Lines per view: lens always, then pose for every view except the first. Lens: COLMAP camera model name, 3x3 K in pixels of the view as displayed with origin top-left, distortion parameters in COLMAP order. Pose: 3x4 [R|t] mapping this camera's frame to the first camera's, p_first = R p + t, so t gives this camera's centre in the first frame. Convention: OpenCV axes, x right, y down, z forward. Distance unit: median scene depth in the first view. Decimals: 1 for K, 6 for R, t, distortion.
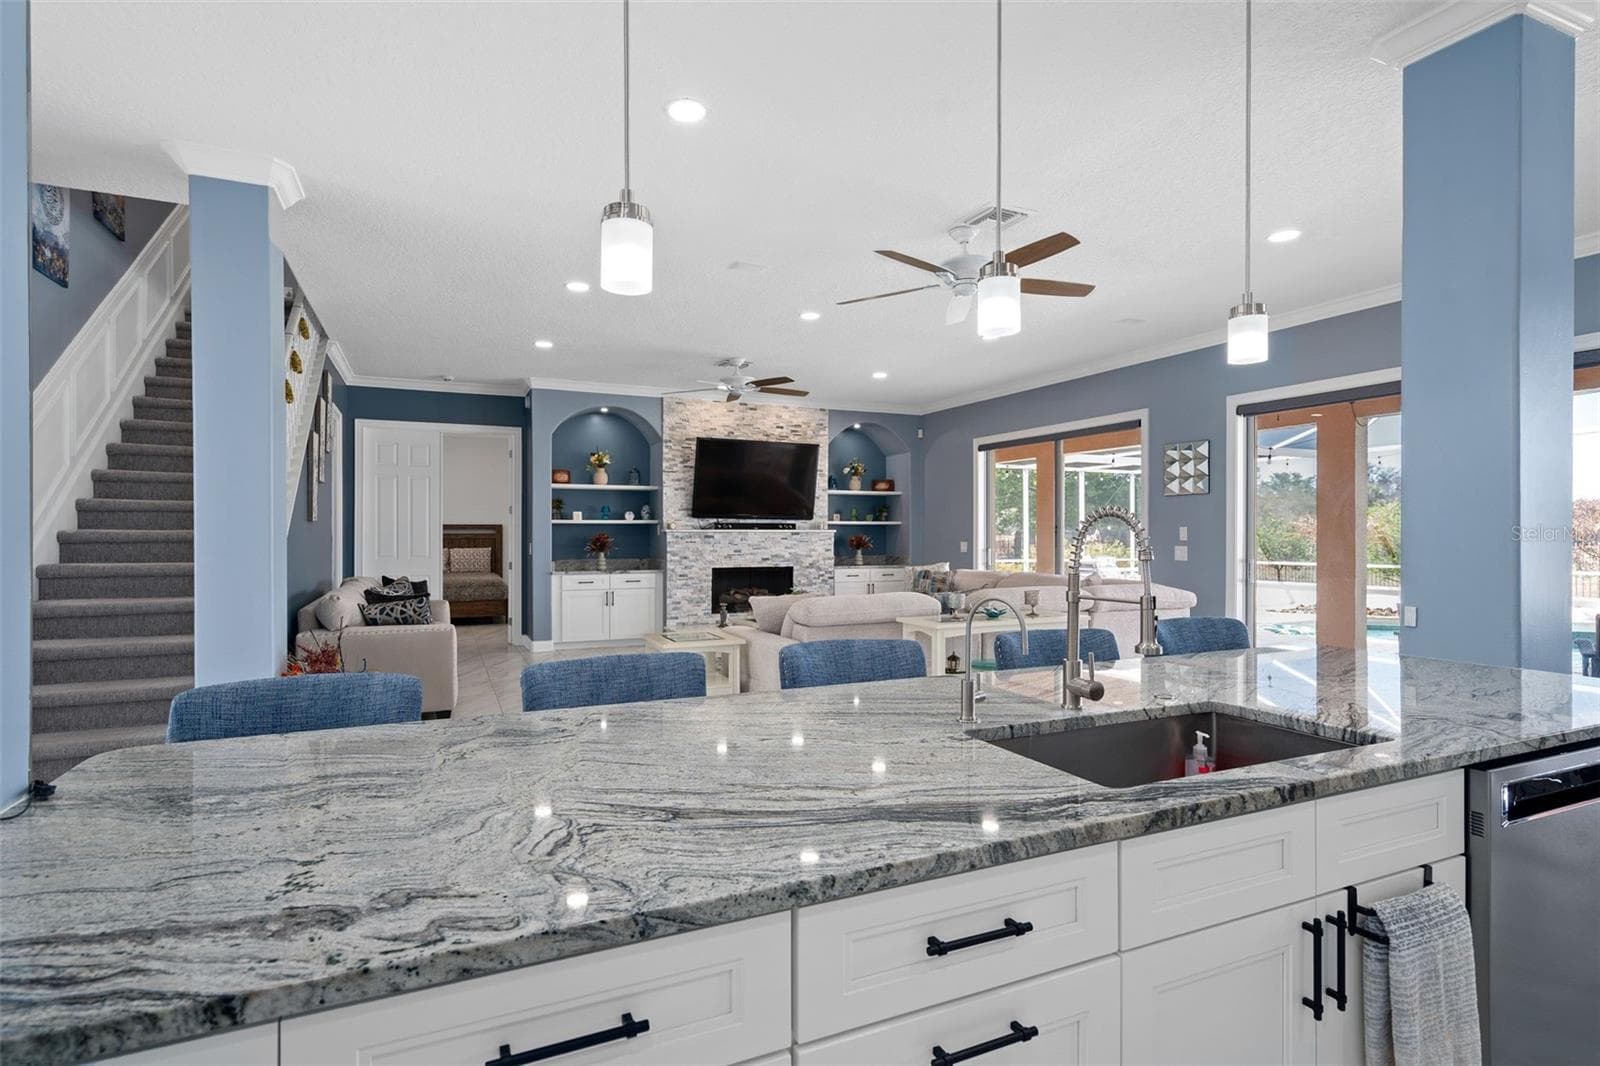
lens RADIAL K [[783.5, 0, 804.6], [0, 783.5, 530.4], [0, 0, 1]] dist [0.003344, 0.002075]
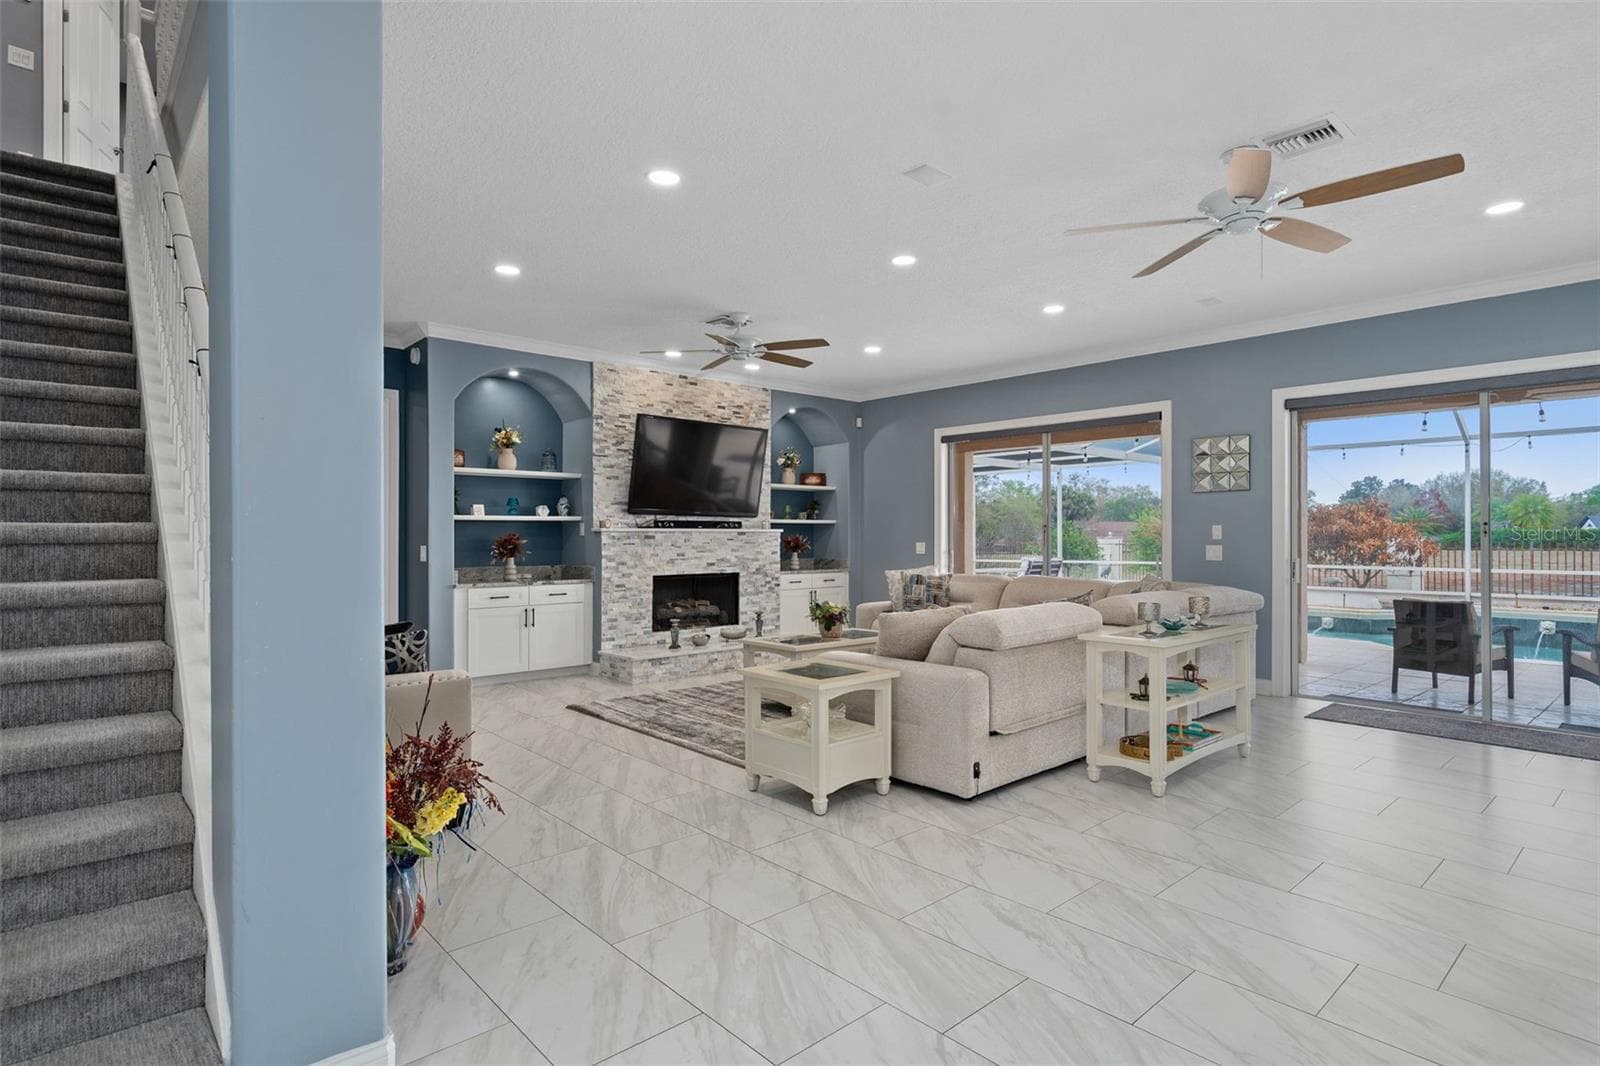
lens RADIAL K [[783.5, 0, 740.1], [0, 783.5, 529.9], [0, 0, 1]] dist [0.003344, 0.002075]
pose [[0.955434, 0.001026, 0.295204, -0.270788], [0.000372, 0.999989, -0.004680, 0.004423], [-0.295205, 0.004581, 0.955423, 0.196505]]
